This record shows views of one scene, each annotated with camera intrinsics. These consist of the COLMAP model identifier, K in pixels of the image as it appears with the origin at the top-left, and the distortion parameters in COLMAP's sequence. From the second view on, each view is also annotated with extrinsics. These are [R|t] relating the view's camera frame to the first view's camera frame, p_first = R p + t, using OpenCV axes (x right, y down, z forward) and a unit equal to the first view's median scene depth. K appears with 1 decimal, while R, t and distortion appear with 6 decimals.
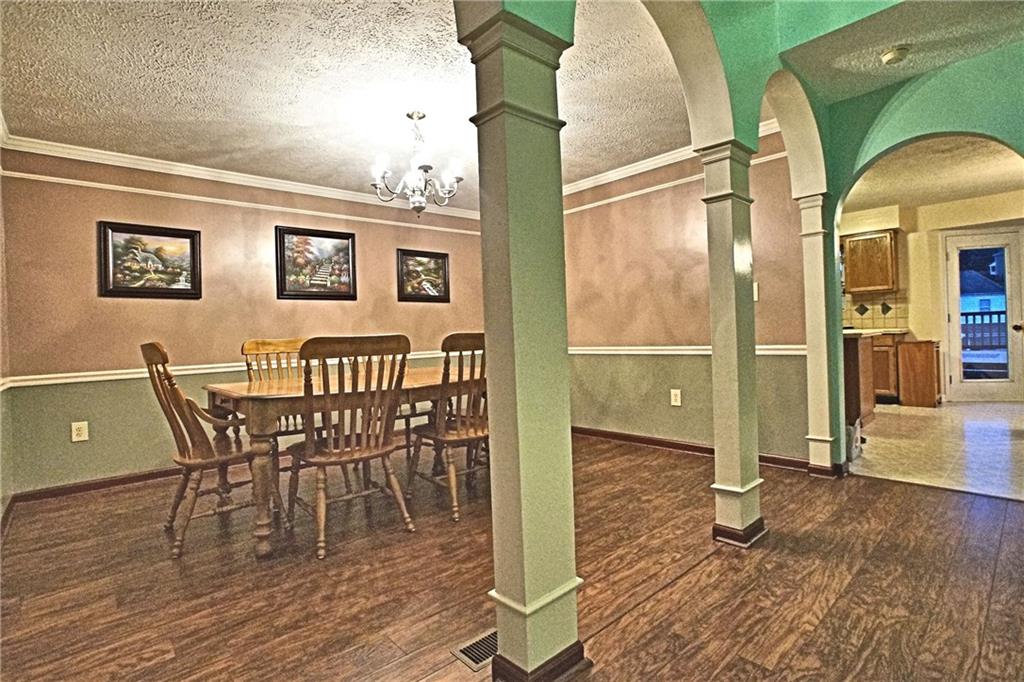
lens RADIAL K [[495.7, 0, 512.0], [0, 495.7, 341.0], [0, 0, 1]] dist [-0.064095, 0.021069]
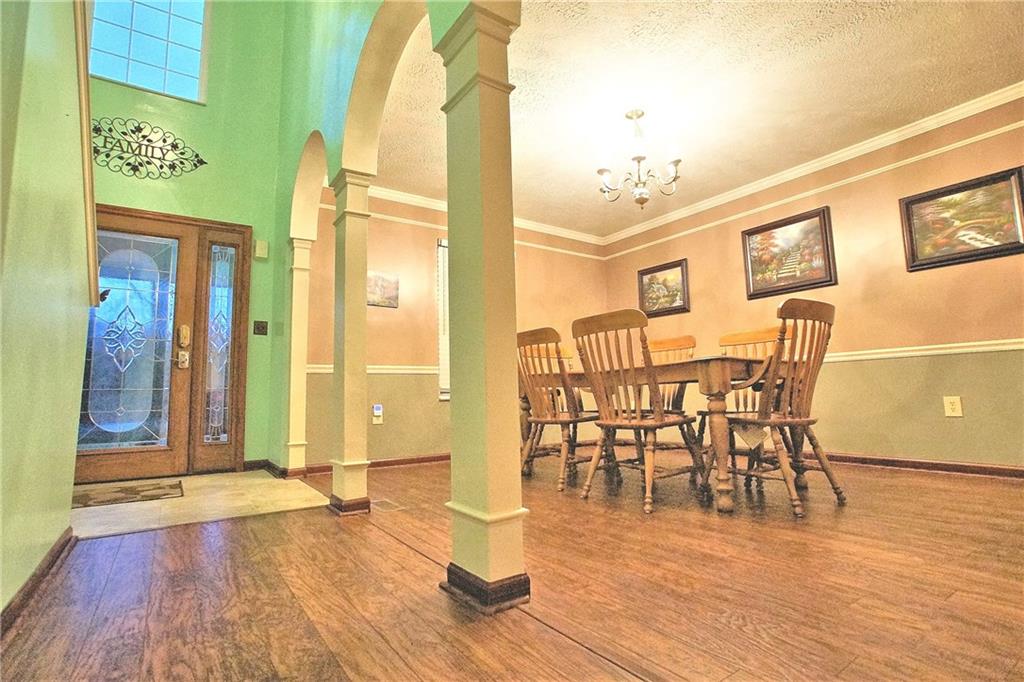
lens RADIAL K [[498.7, 0, 495.4], [0, 498.7, 337.6], [0, 0, 1]] dist [-0.065615, 0.030962]
pose [[-0.142316, -0.071332, -0.987248, 0.708763], [0.022623, 0.996905, -0.075290, 0.068427], [0.989563, -0.033049, -0.140261, 0.693392]]
